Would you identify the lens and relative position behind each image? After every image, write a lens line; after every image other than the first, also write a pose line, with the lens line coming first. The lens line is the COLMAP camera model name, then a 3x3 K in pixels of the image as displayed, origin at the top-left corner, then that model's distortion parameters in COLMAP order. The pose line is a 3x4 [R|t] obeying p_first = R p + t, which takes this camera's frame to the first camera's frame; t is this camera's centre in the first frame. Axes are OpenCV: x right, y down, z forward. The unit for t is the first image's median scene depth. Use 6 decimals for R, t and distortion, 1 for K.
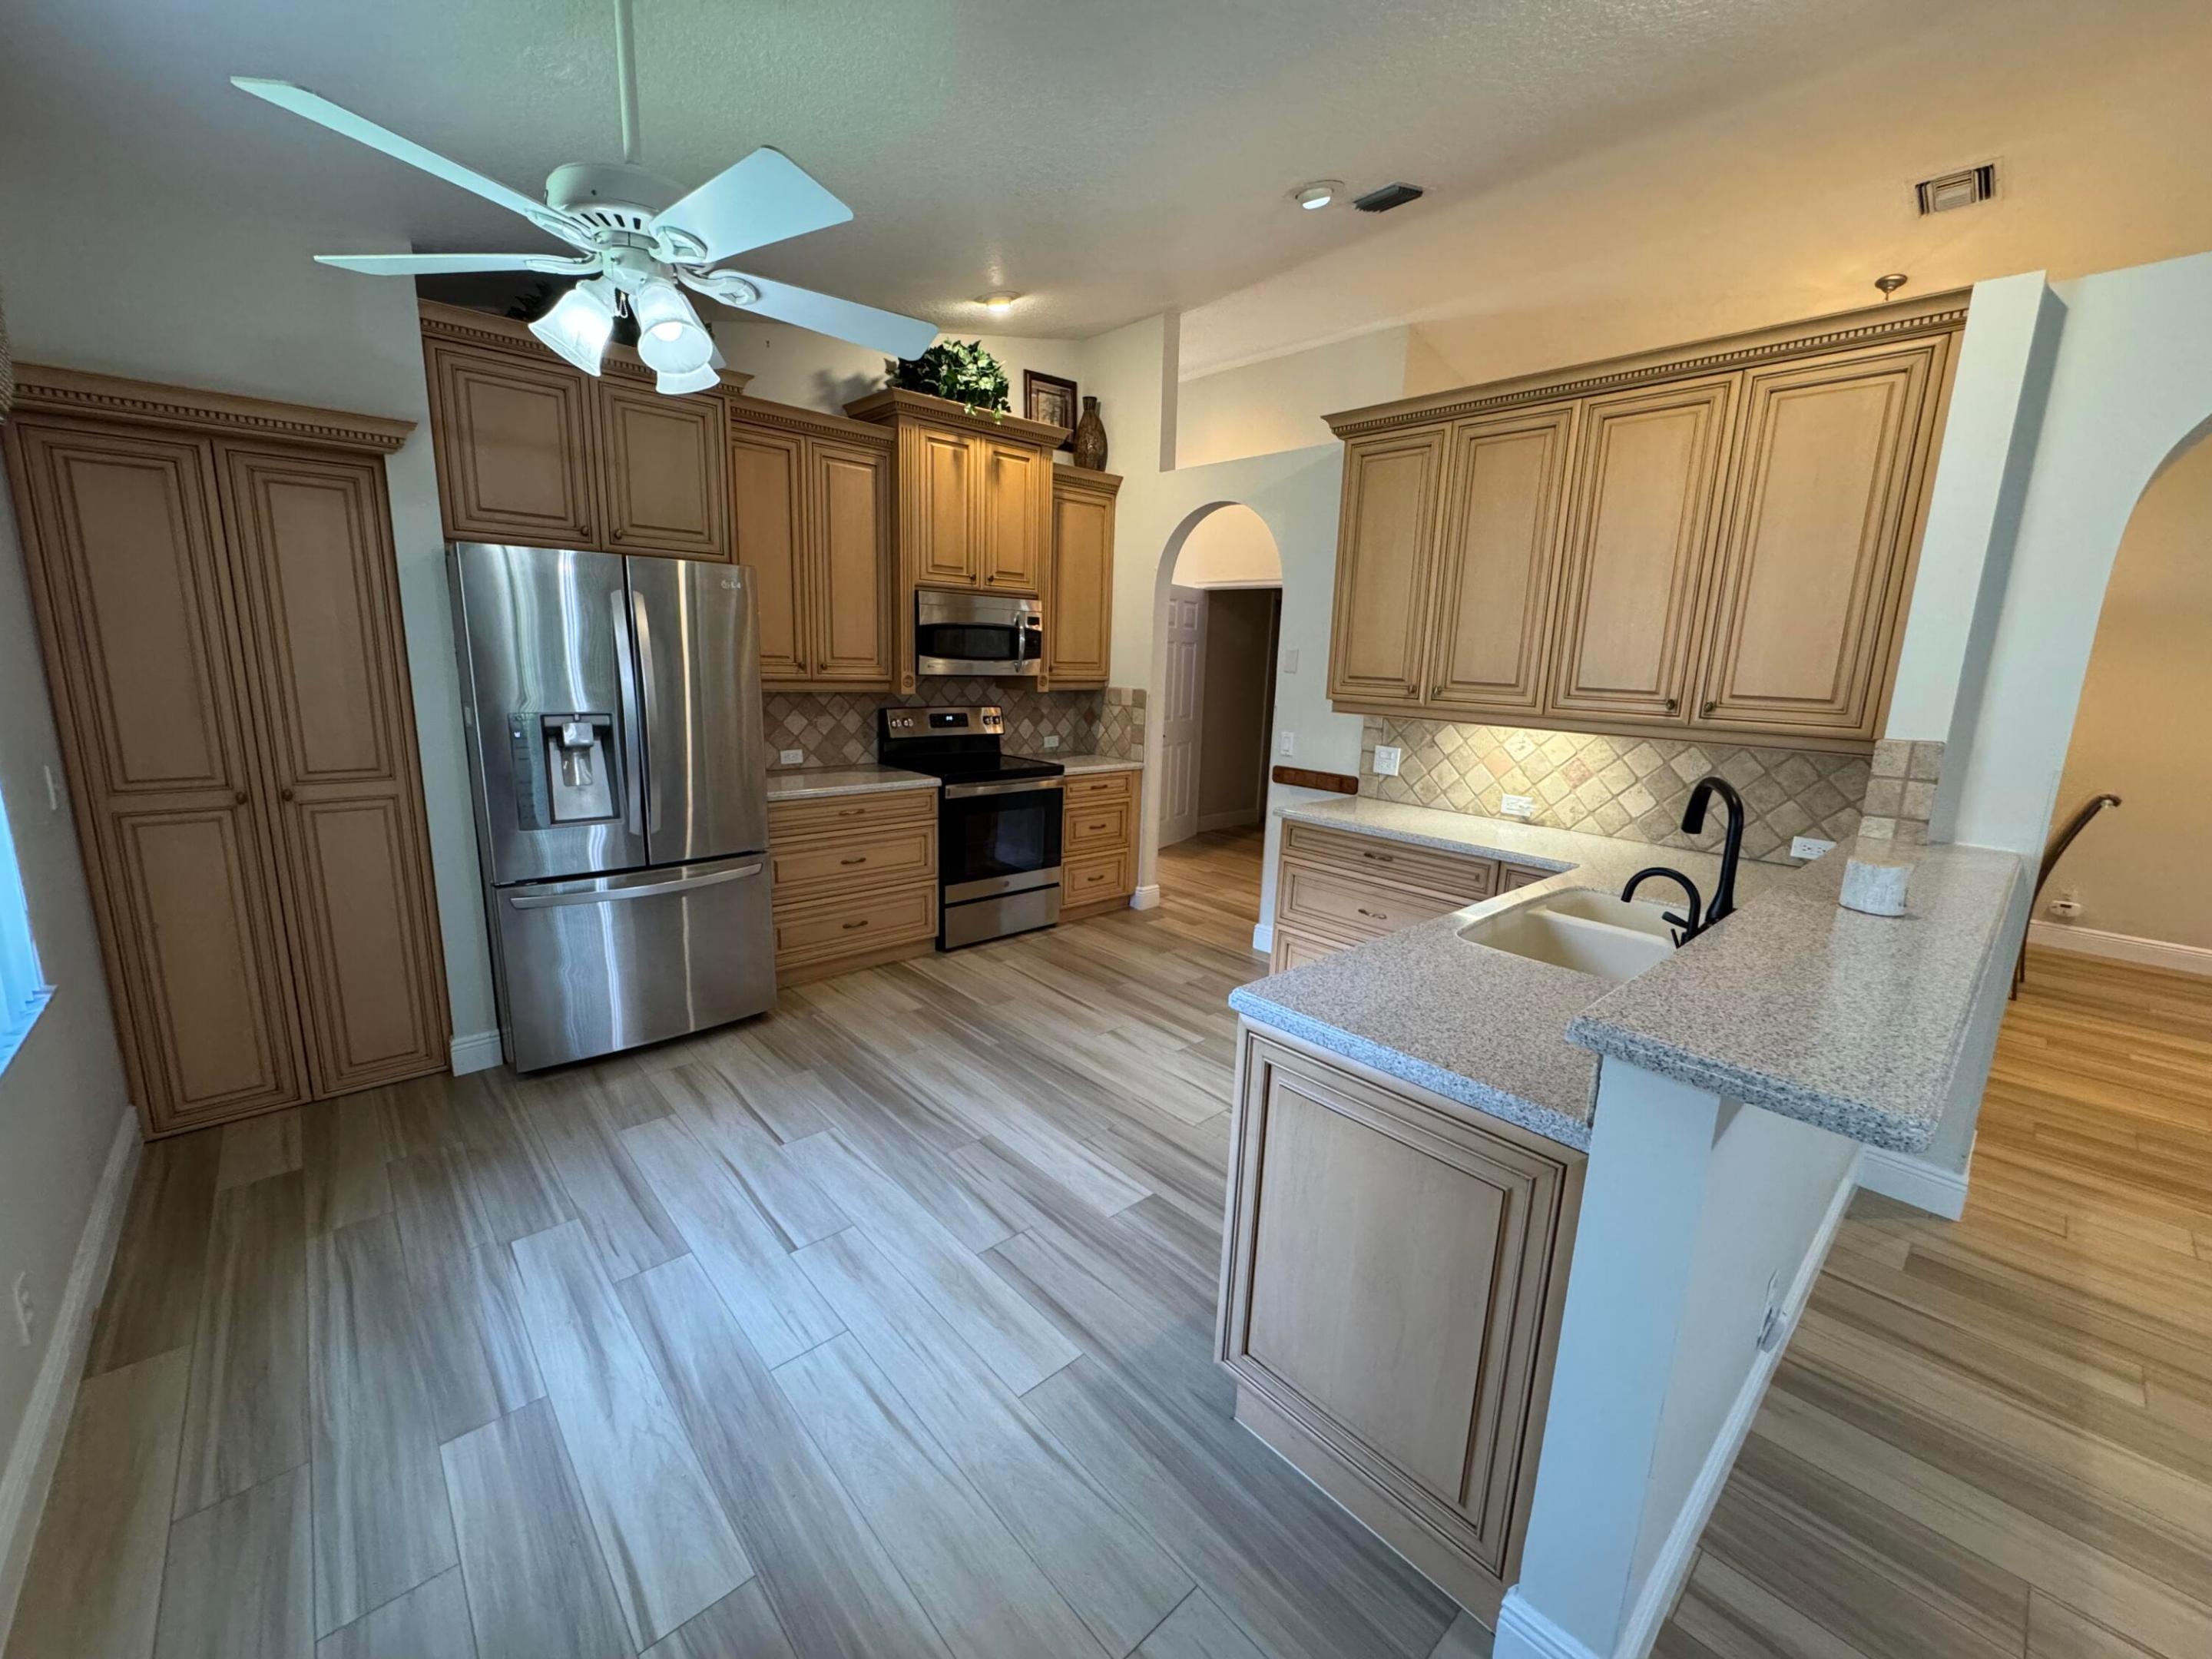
lens RADIAL K [[884.1, 0, 1104.8], [0, 884.1, 825.1], [0, 0, 1]] dist [-0.000149, 0.000243]
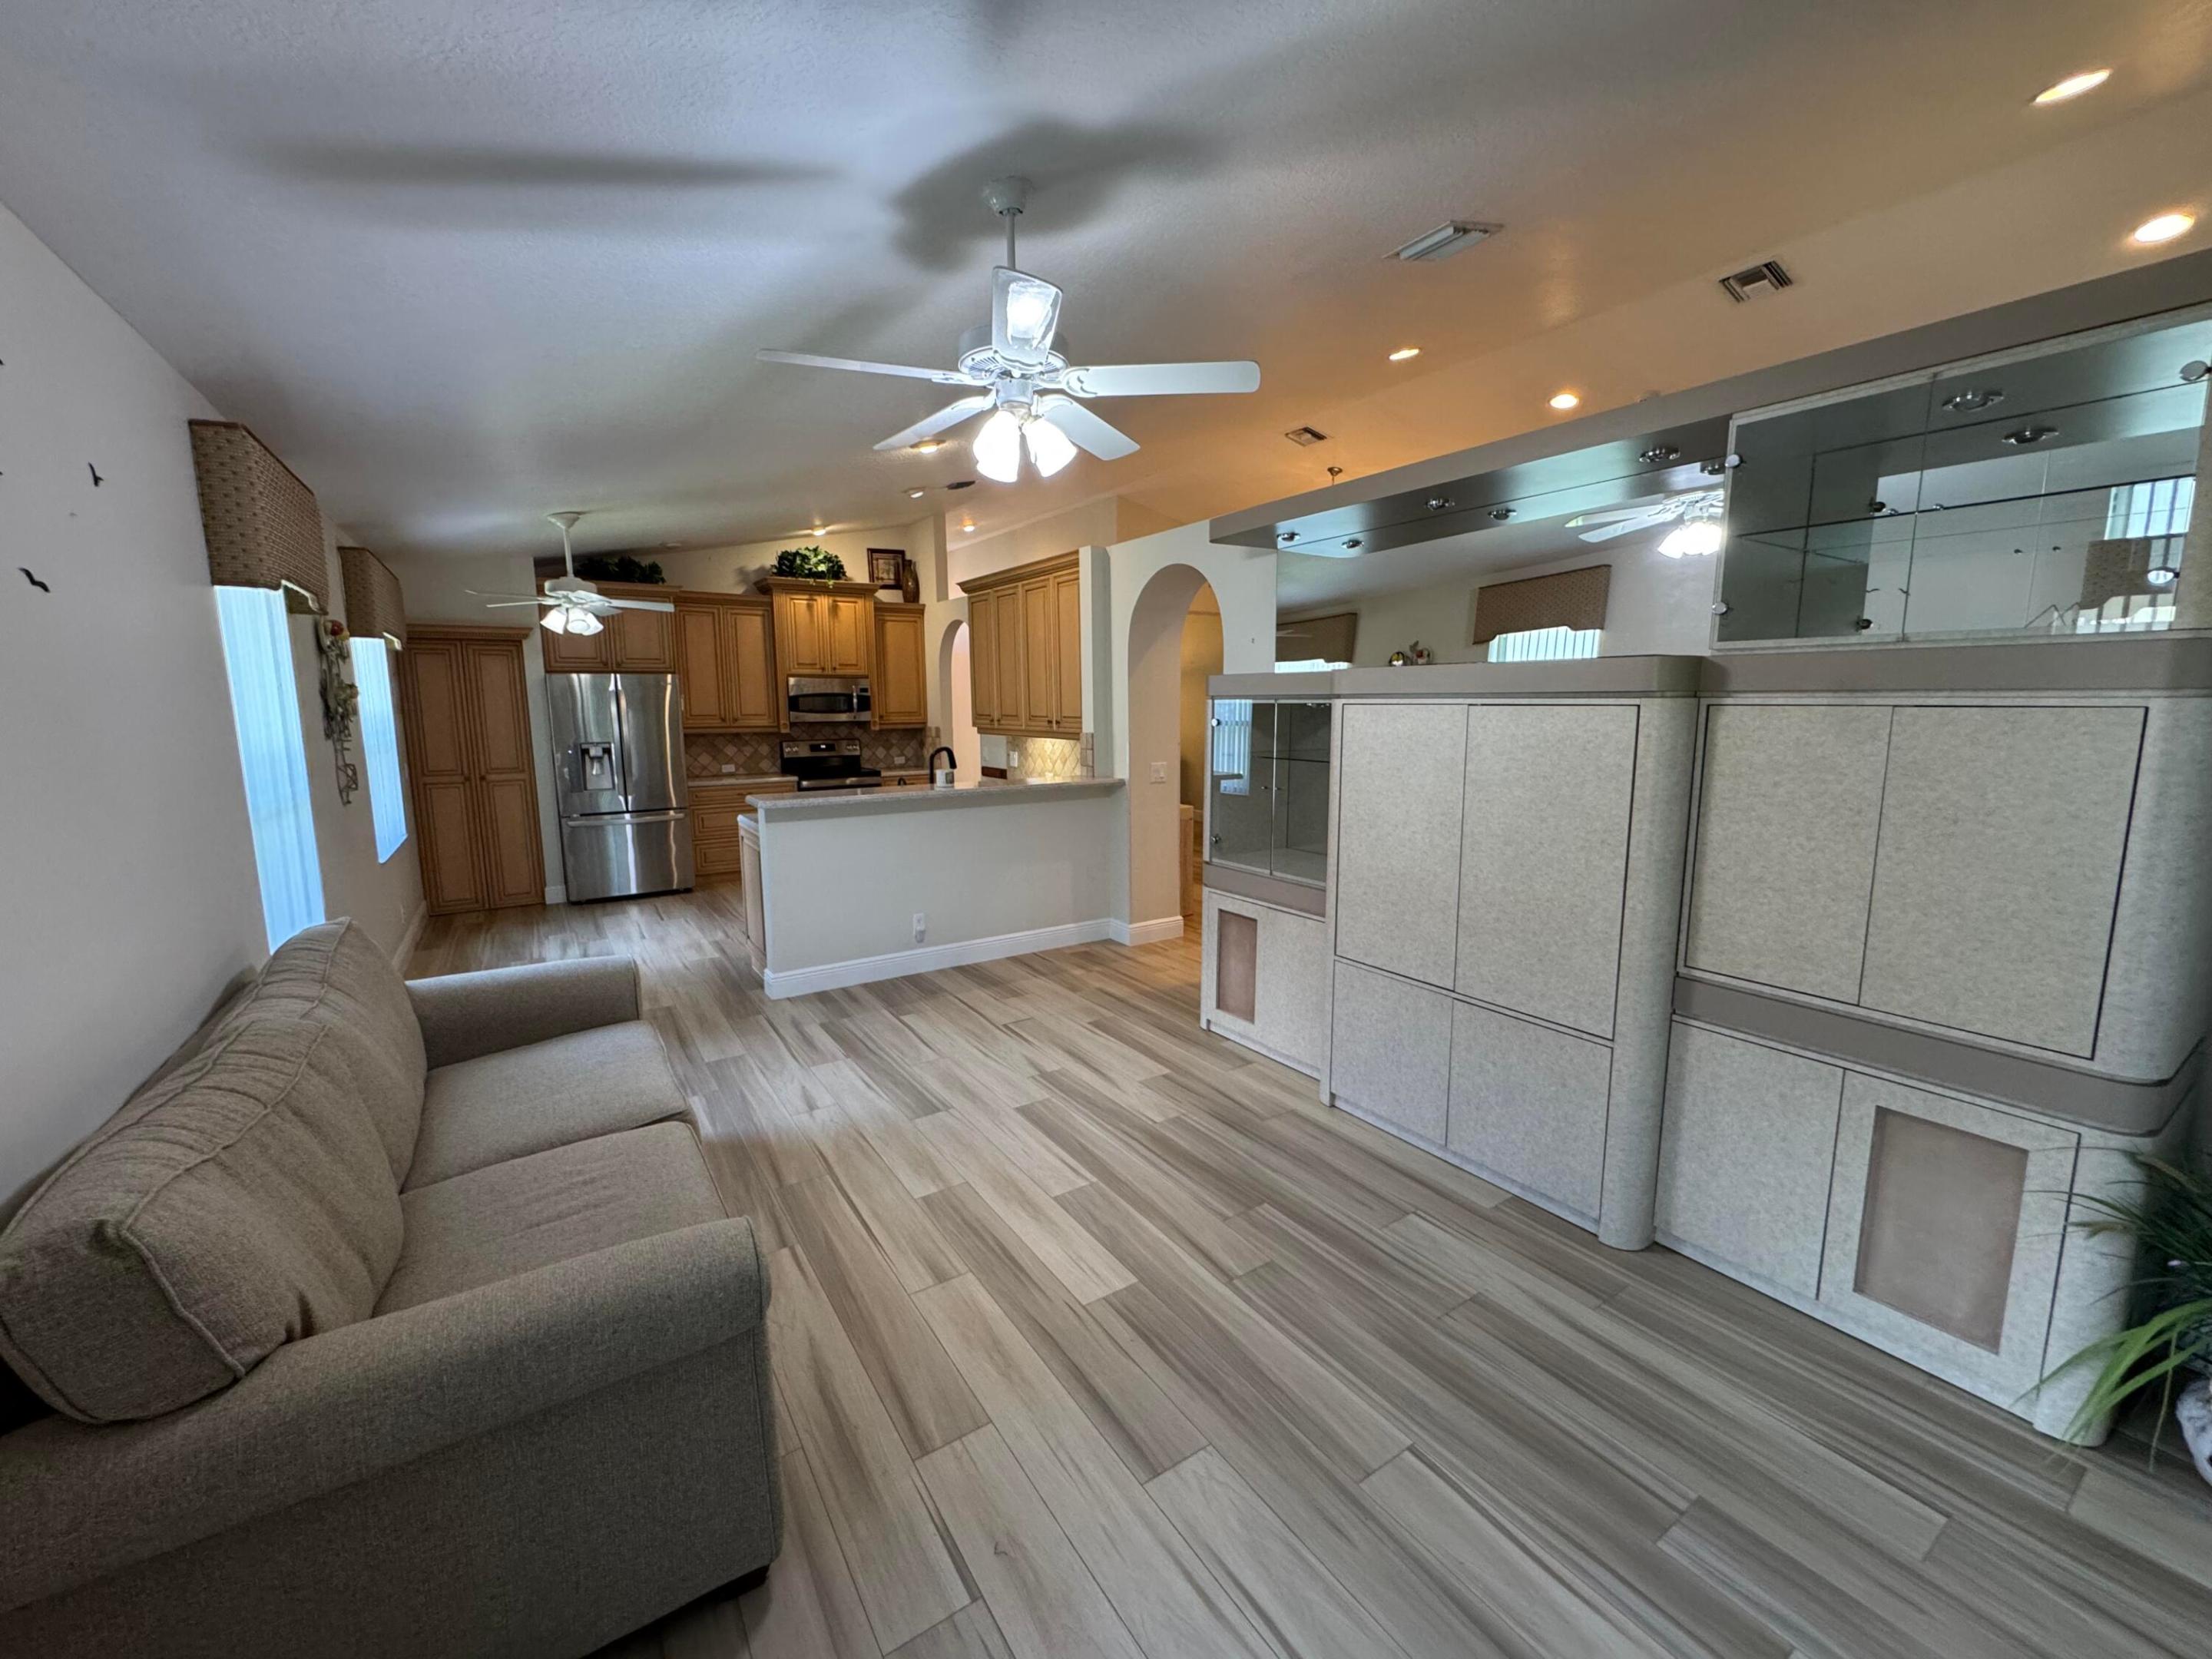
lens RADIAL K [[884.1, 0, 1104.8], [0, 884.1, 825.1], [0, 0, 1]] dist [-0.000149, 0.000243]
pose [[0.986788, -0.017229, -0.161096, 0.776905], [0.008262, 0.998387, -0.056168, 0.164205], [0.161804, 0.054095, 0.985339, -0.751310]]
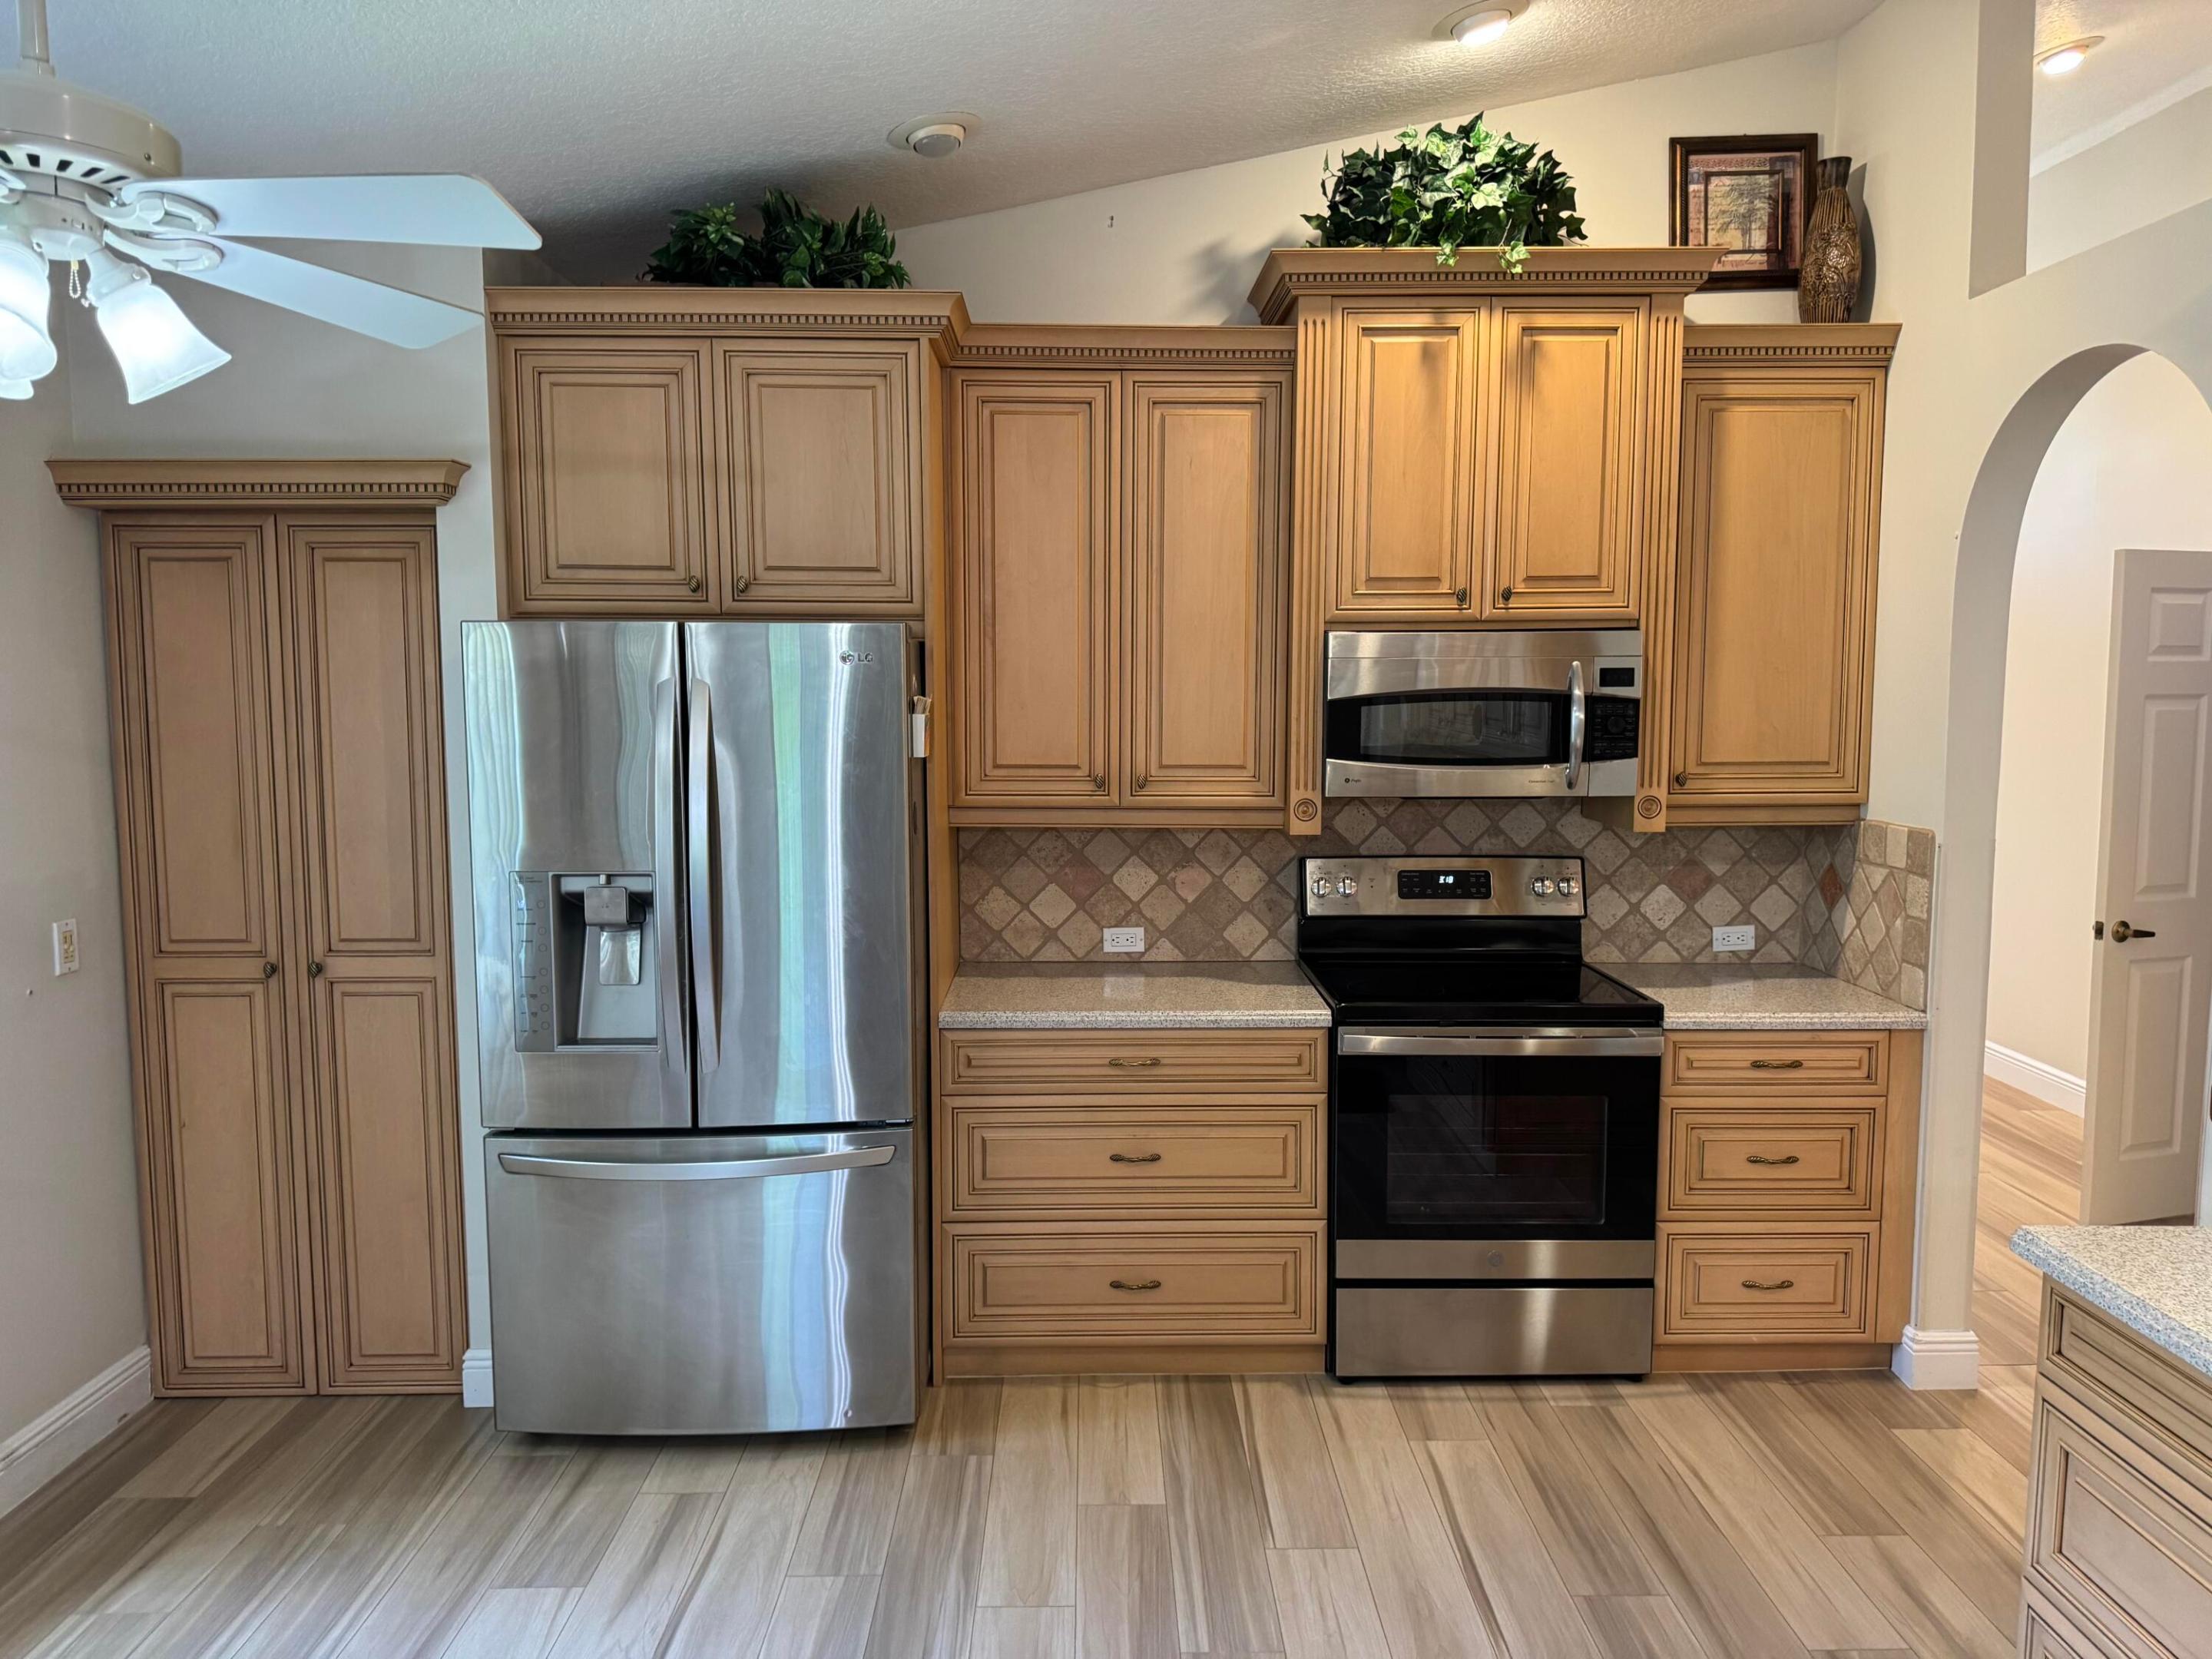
lens RADIAL K [[1552.4, 0, 1112.5], [0, 1552.4, 822.0], [0, 0, 1]] dist [0.126135, -0.216073]
pose [[0.751225, 0.028332, -0.659438, 0.292766], [-0.102577, 0.991951, -0.074237, -0.082540], [0.652027, 0.123412, 0.748084, 0.280707]]
